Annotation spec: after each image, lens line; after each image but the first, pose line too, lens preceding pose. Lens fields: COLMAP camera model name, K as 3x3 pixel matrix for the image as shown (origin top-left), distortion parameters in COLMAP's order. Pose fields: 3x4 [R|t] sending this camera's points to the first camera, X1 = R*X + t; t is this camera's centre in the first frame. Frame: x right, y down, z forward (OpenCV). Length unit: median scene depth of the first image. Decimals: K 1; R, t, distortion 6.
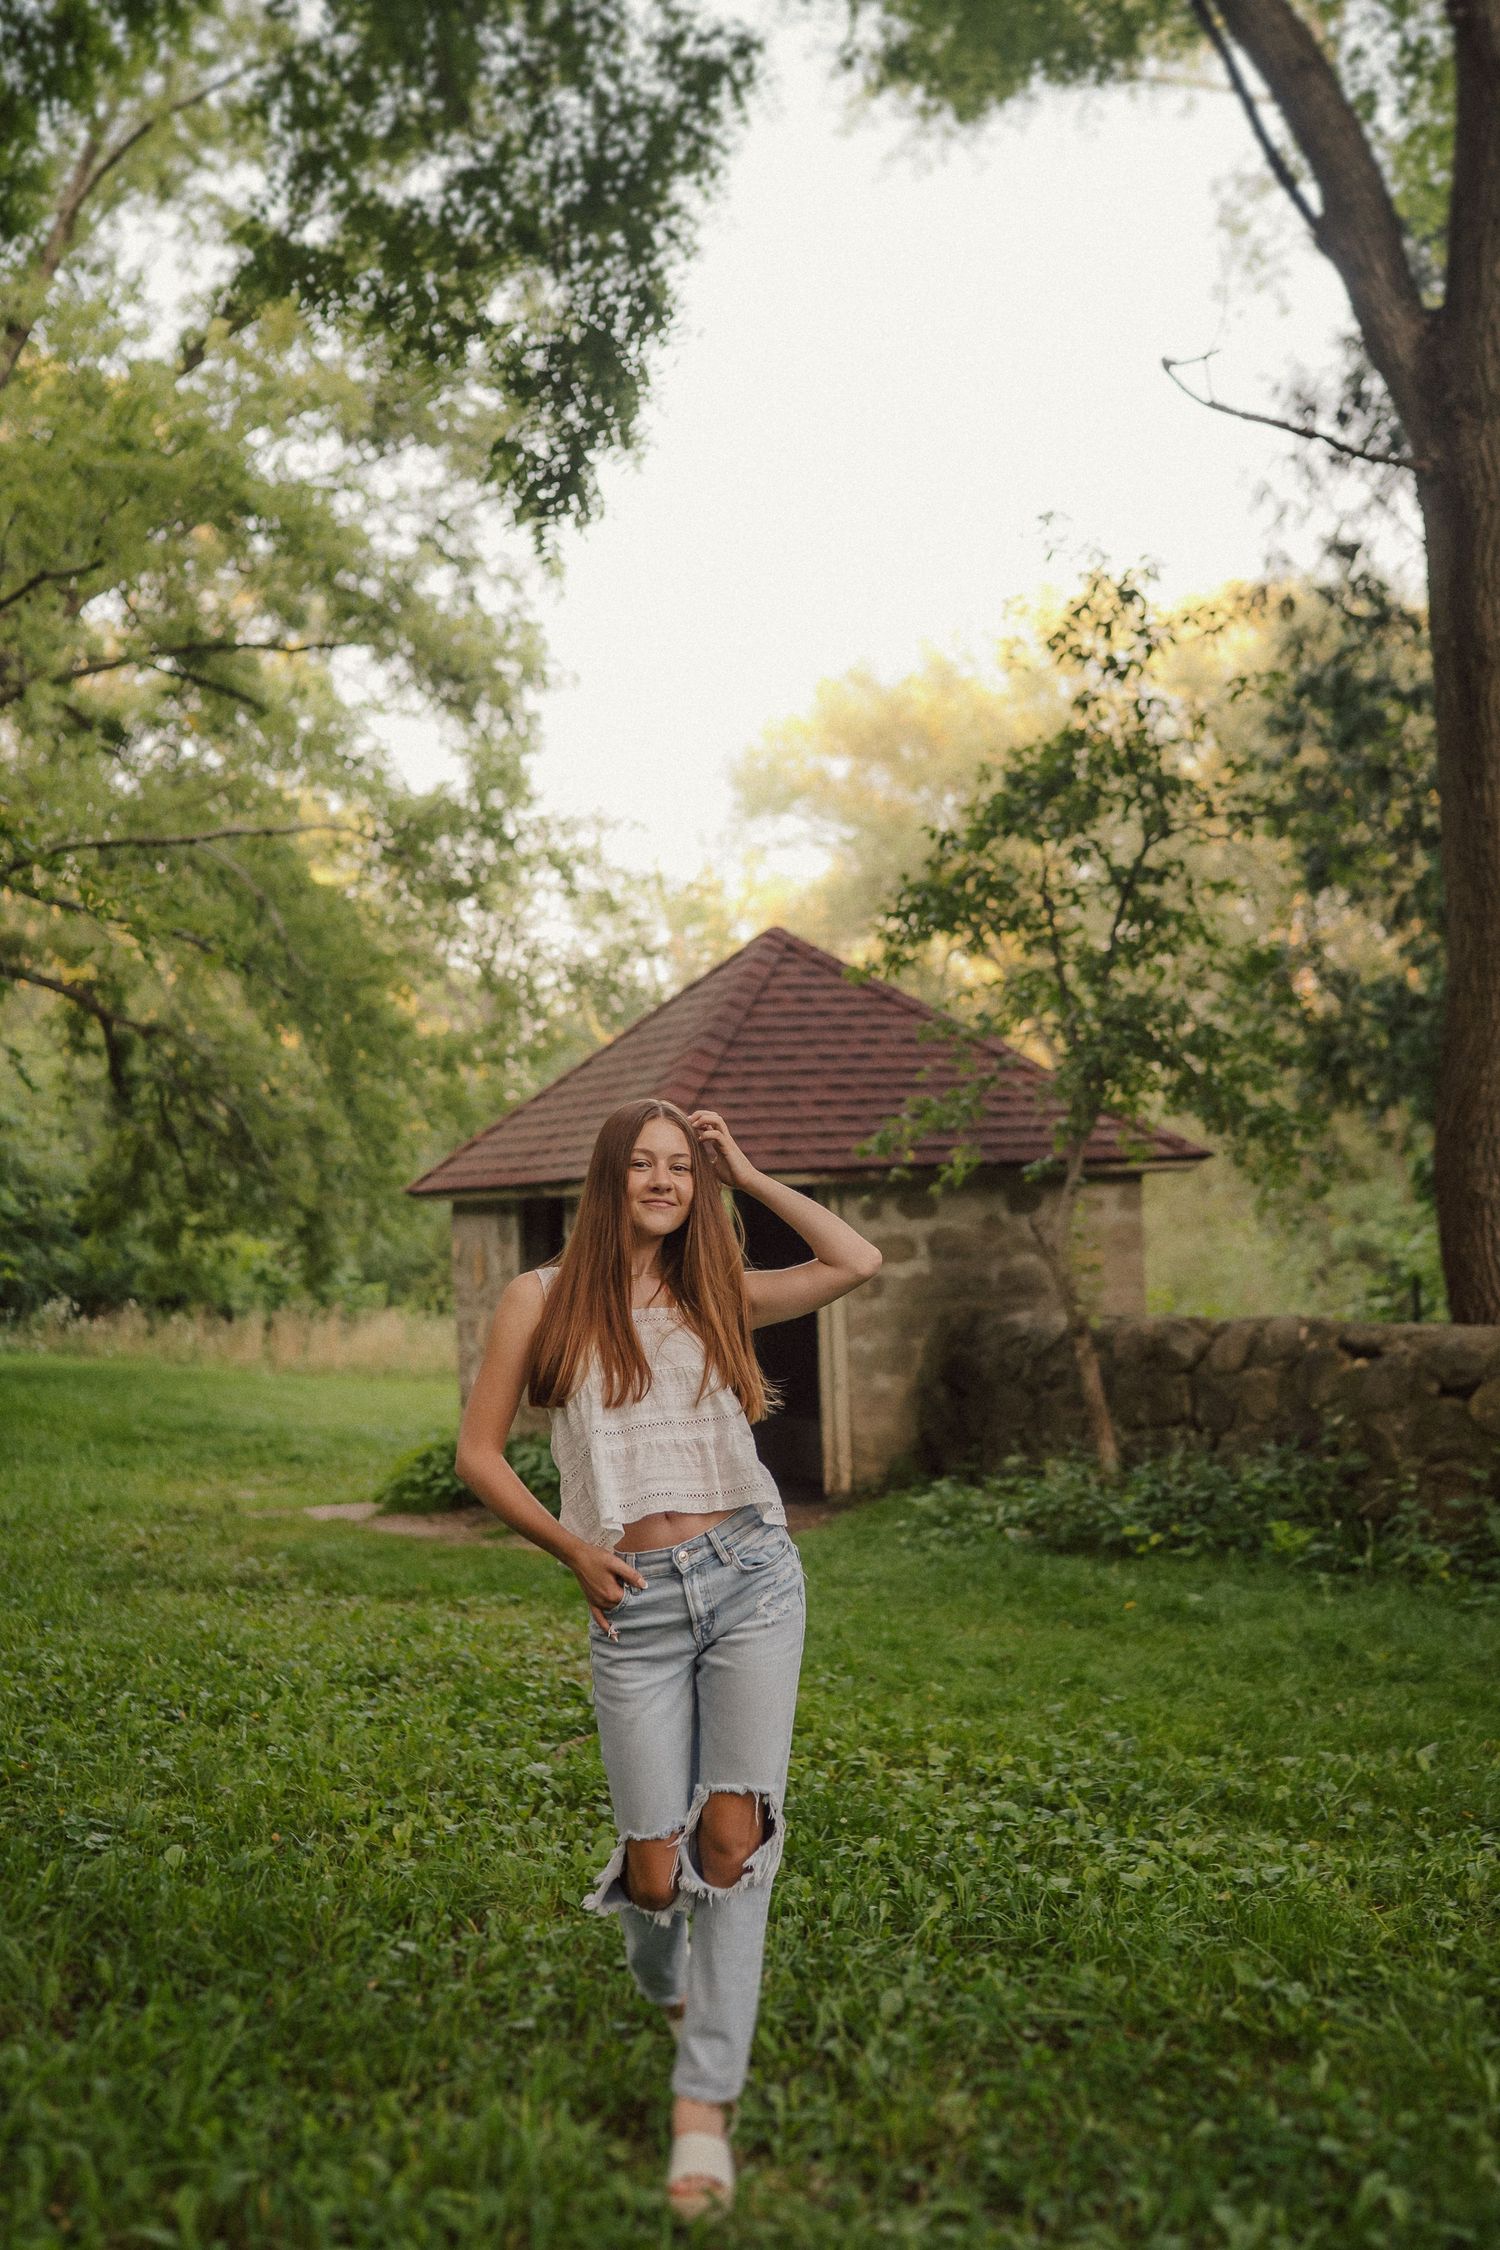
lens RADIAL K [[2330.2, 0, 750.0], [0, 2330.2, 1125.0], [0, 0, 1]] dist [-0.016068, 0.014479]
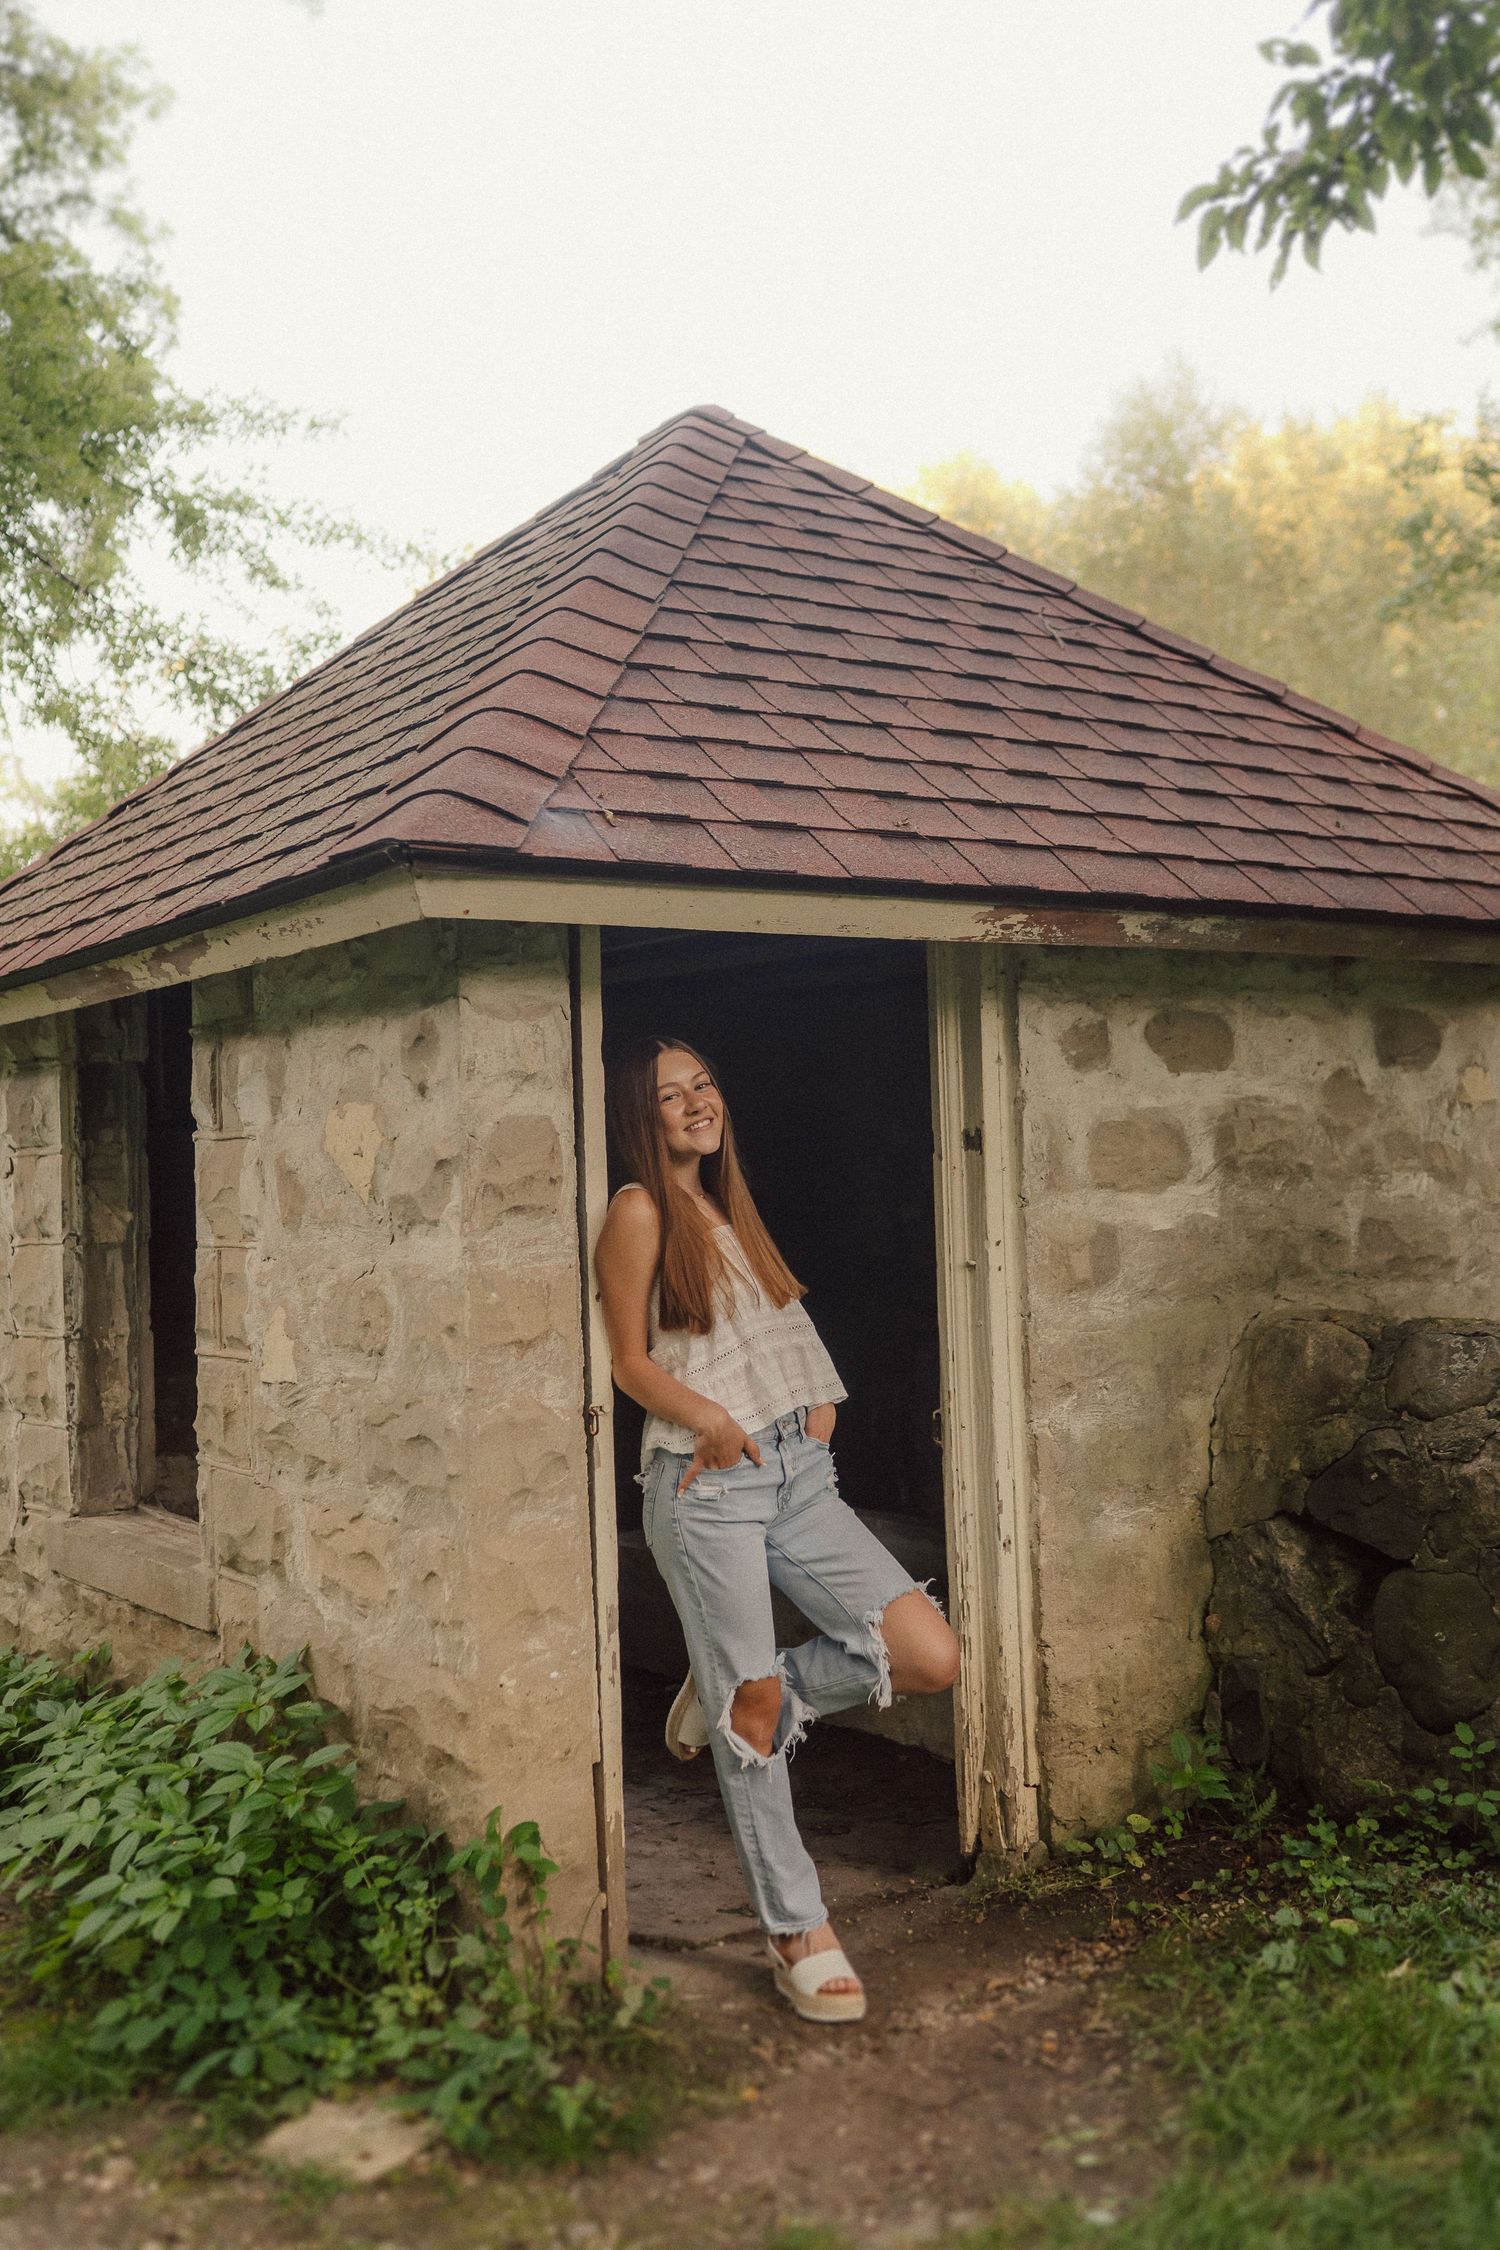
lens RADIAL K [[2330.2, 0, 750.0], [0, 2330.2, 1125.0], [0, 0, 1]] dist [-0.016068, 0.014479]
pose [[0.986314, 0.008767, 0.164644, -0.056089], [-0.010665, 0.999886, 0.010647, 0.045722], [-0.164532, -0.012257, 0.986296, 0.652053]]
